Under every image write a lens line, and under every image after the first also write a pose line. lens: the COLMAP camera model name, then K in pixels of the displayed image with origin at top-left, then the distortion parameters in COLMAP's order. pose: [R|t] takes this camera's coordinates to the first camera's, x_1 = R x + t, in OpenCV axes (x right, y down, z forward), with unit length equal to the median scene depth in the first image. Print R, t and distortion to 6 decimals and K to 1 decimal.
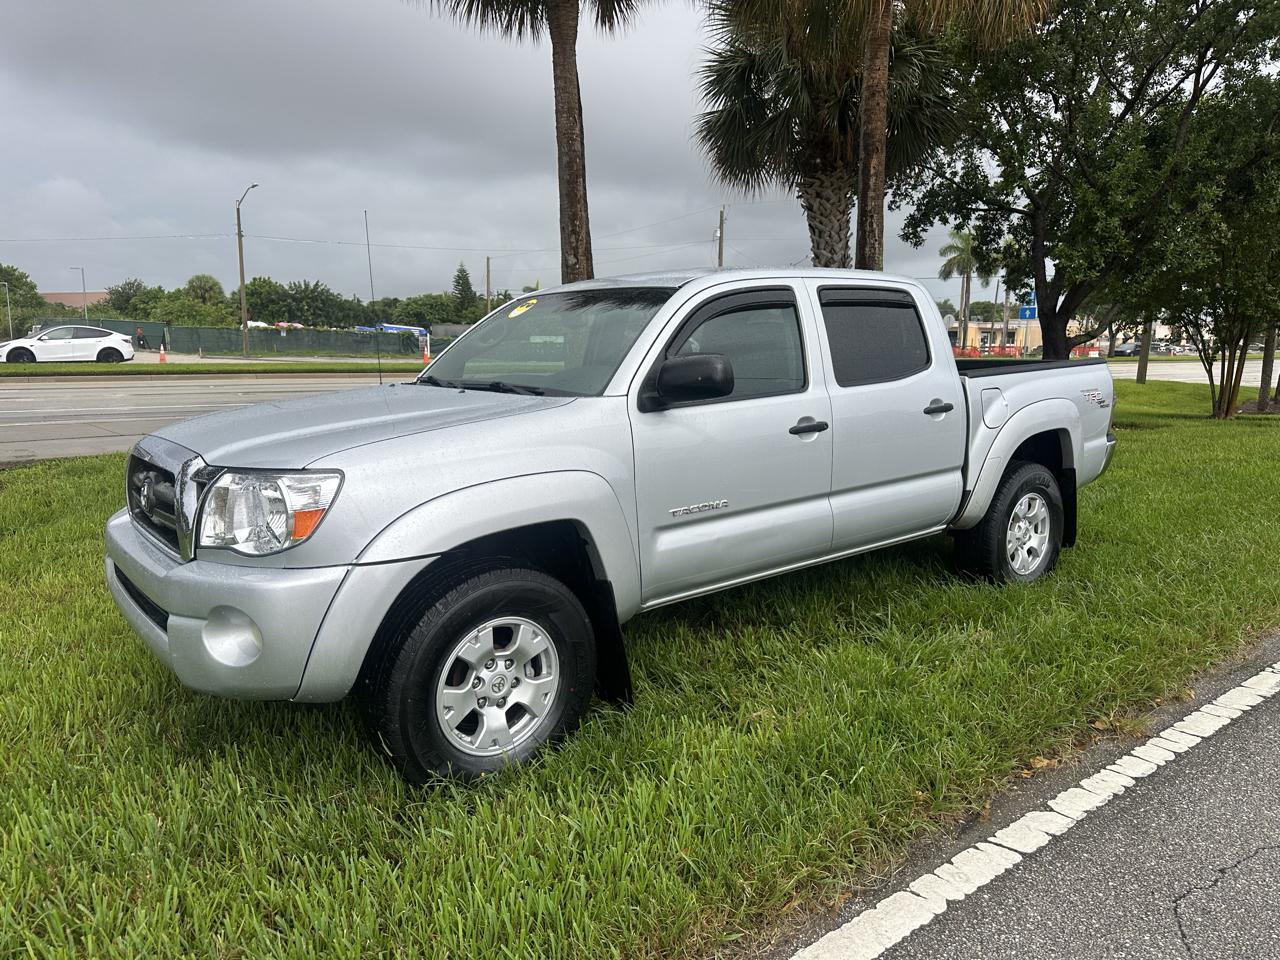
lens RADIAL K [[912.2, 0, 638.2], [0, 912.2, 471.9], [0, 0, 1]] dist [0.037739, -0.038853]
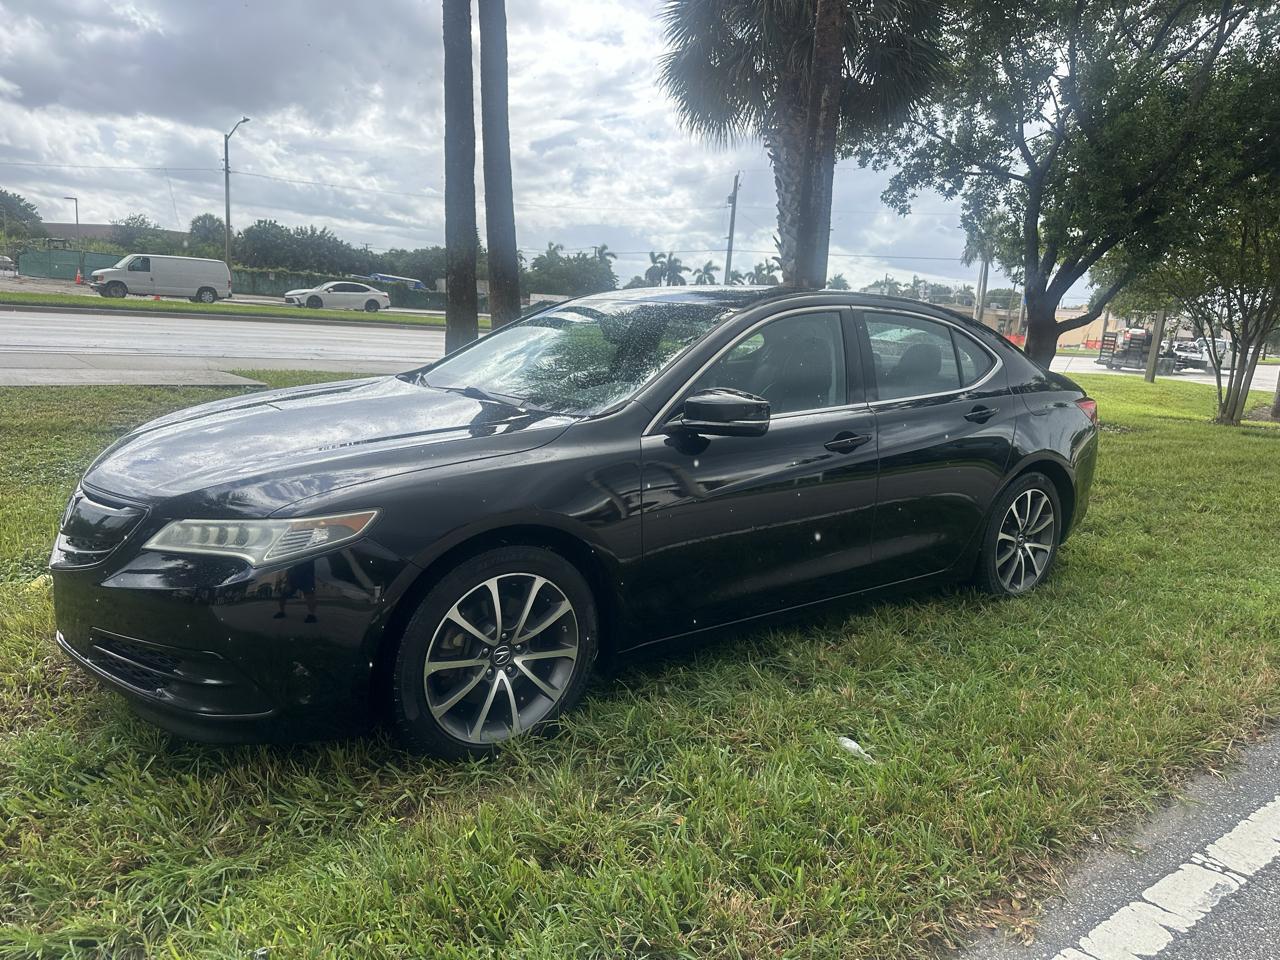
lens RADIAL K [[905.9, 0, 633.1], [0, 905.9, 474.3], [0, 0, 1]] dist [-0.001106, -0.000449]
pose [[0.997760, 0.063549, -0.020868, 0.077076], [-0.062710, 0.997282, 0.038681, -0.008052], [0.023269, -0.037286, 0.999034, 0.100788]]
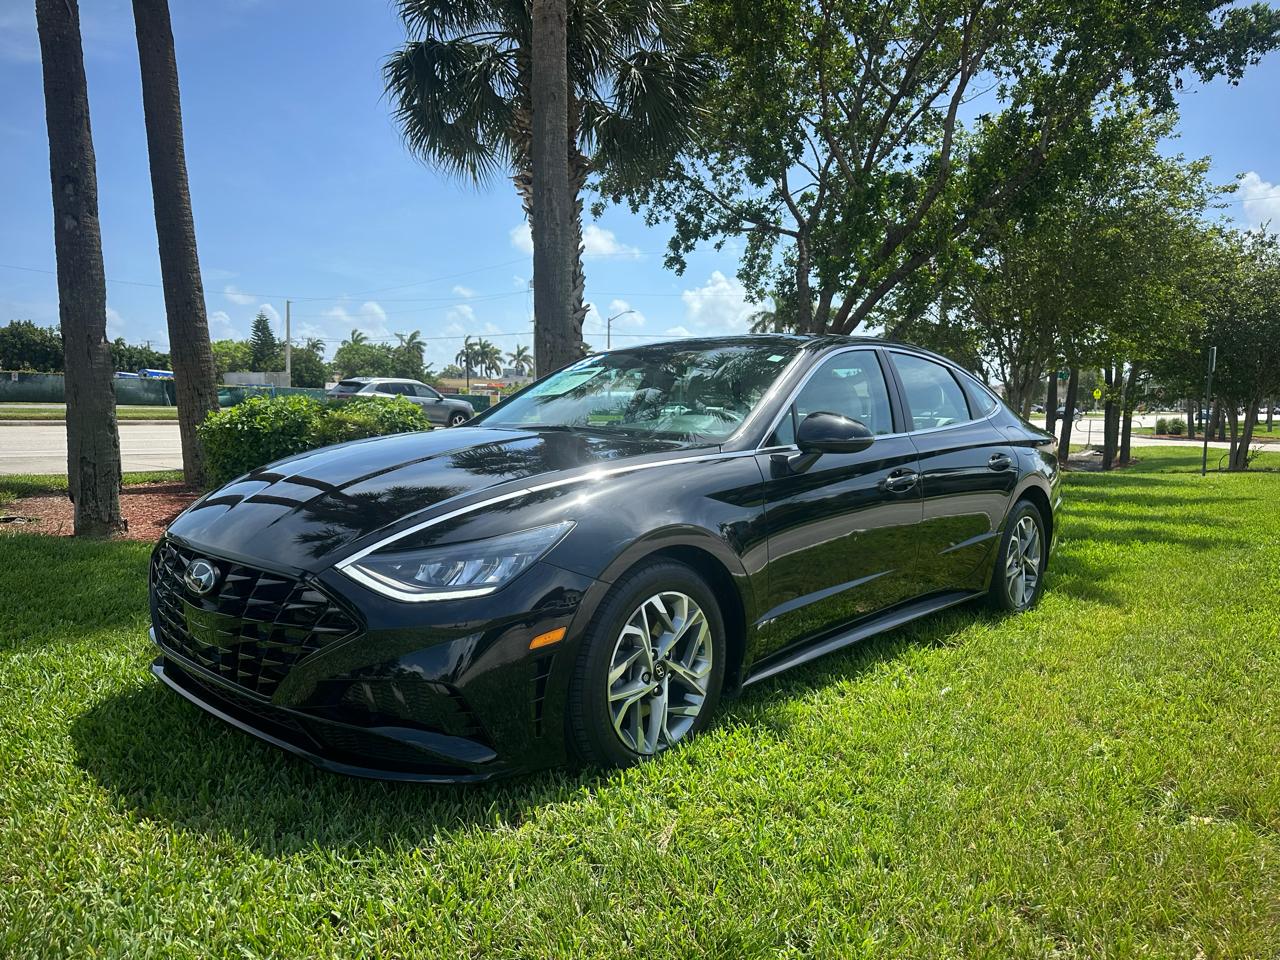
lens RADIAL K [[896.0, 0, 640.0], [0, 896.0, 480.0], [0, 0, 1]] dist [0.031975, -0.049802]
pose [[0.985823, -0.003017, 0.167761, 0.132153], [0.011882, 0.998583, -0.051864, -0.011458], [-0.167367, 0.053122, 0.984463, 0.202017]]
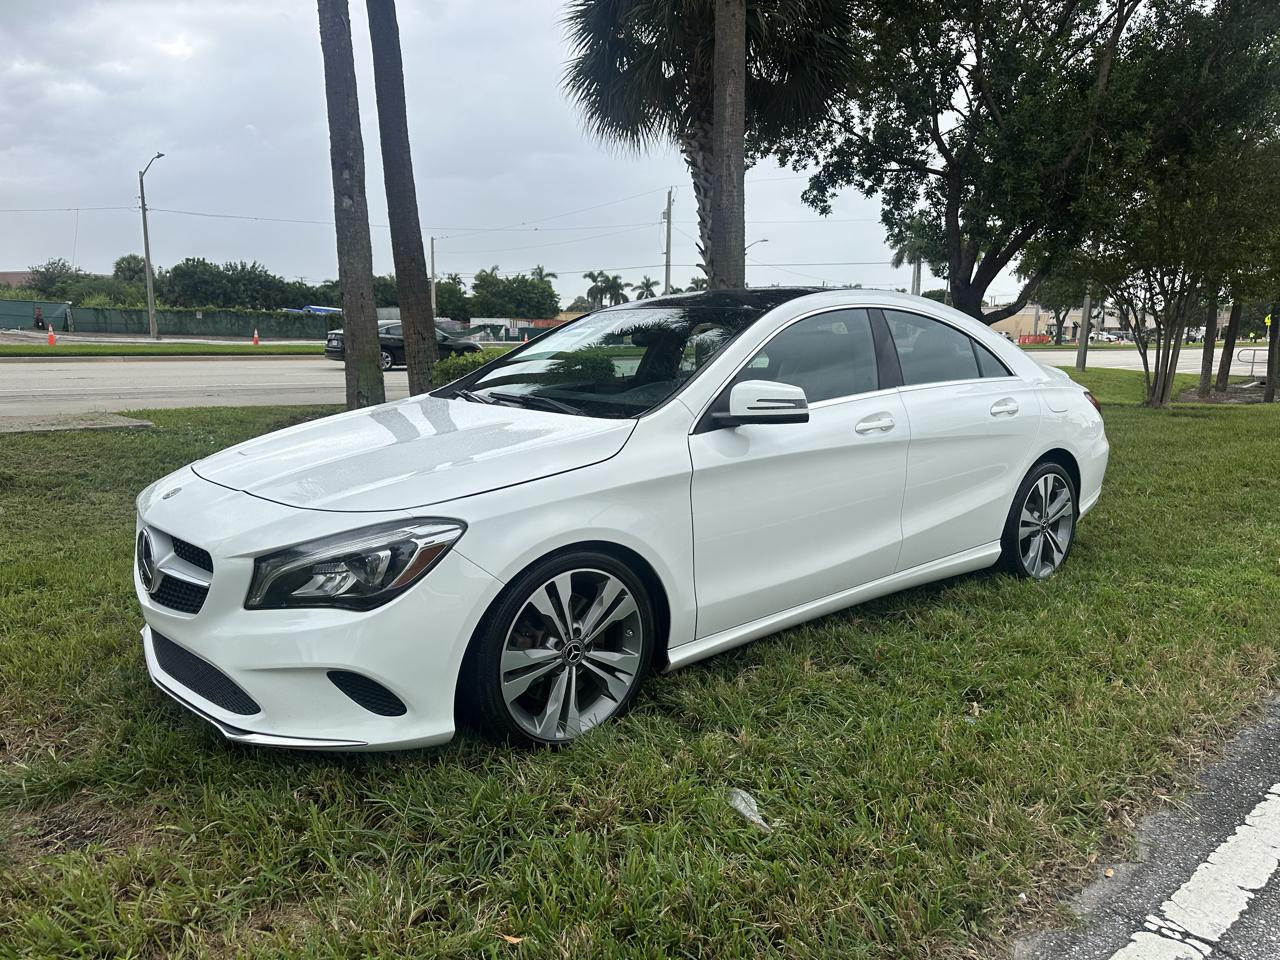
lens RADIAL K [[896.0, 0, 640.0], [0, 896.0, 480.0], [0, 0, 1]] dist [0.031975, -0.049802]
pose [[0.999415, -0.002268, 0.034125, 0.095124], [0.001417, 0.999688, 0.024937, -0.008251], [-0.034171, -0.024874, 0.999106, 0.128505]]
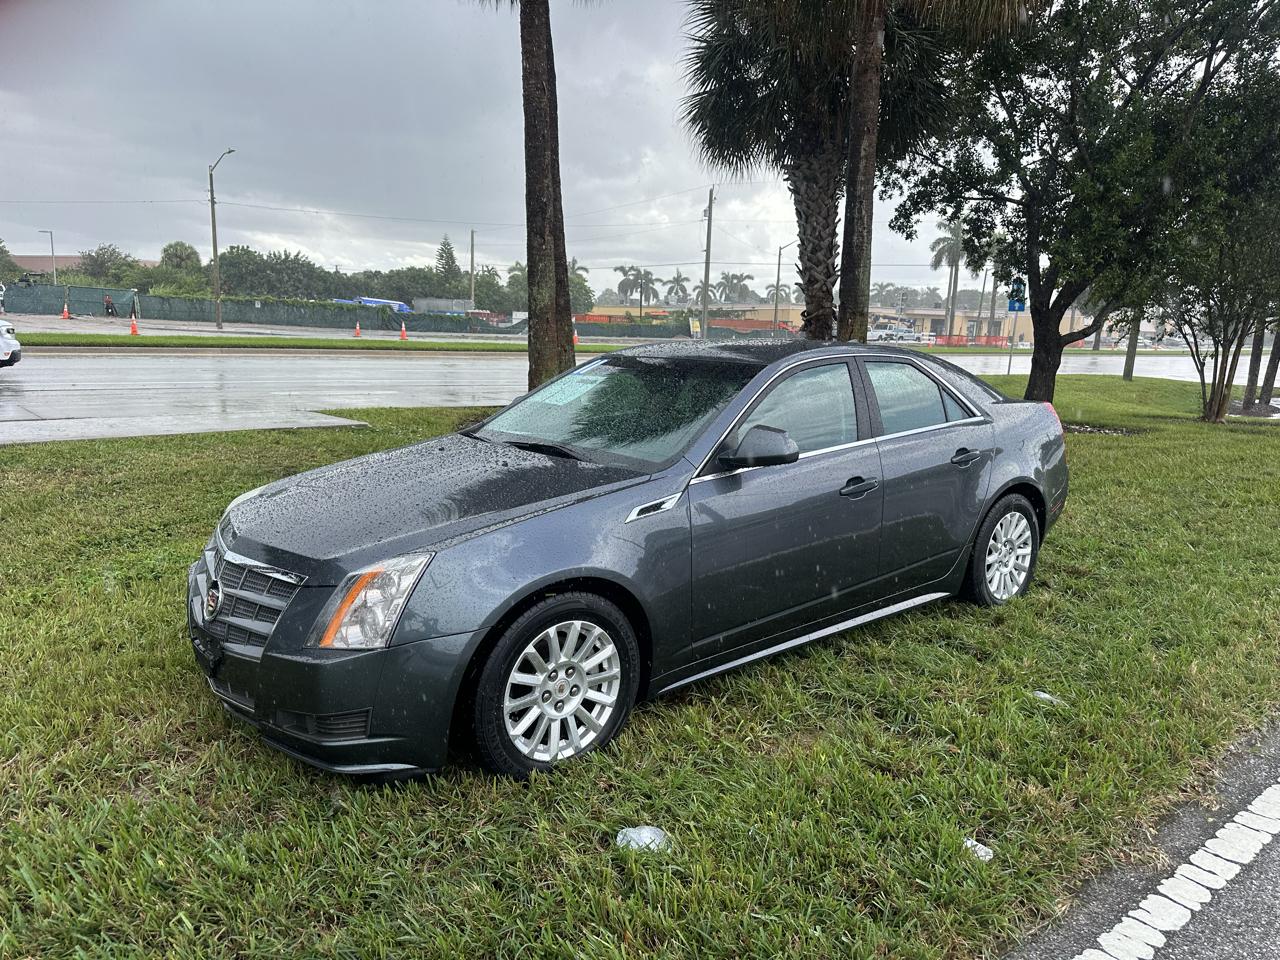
lens RADIAL K [[919.4, 0, 642.2], [0, 919.4, 443.7], [0, 0, 1]] dist [-0.000334, 0.001827]
pose [[0.999495, 0.024754, 0.019922, 0.012883], [-0.024577, 0.999657, -0.009081, -0.012647], [-0.020140, 0.008587, 0.999760, 0.046309]]
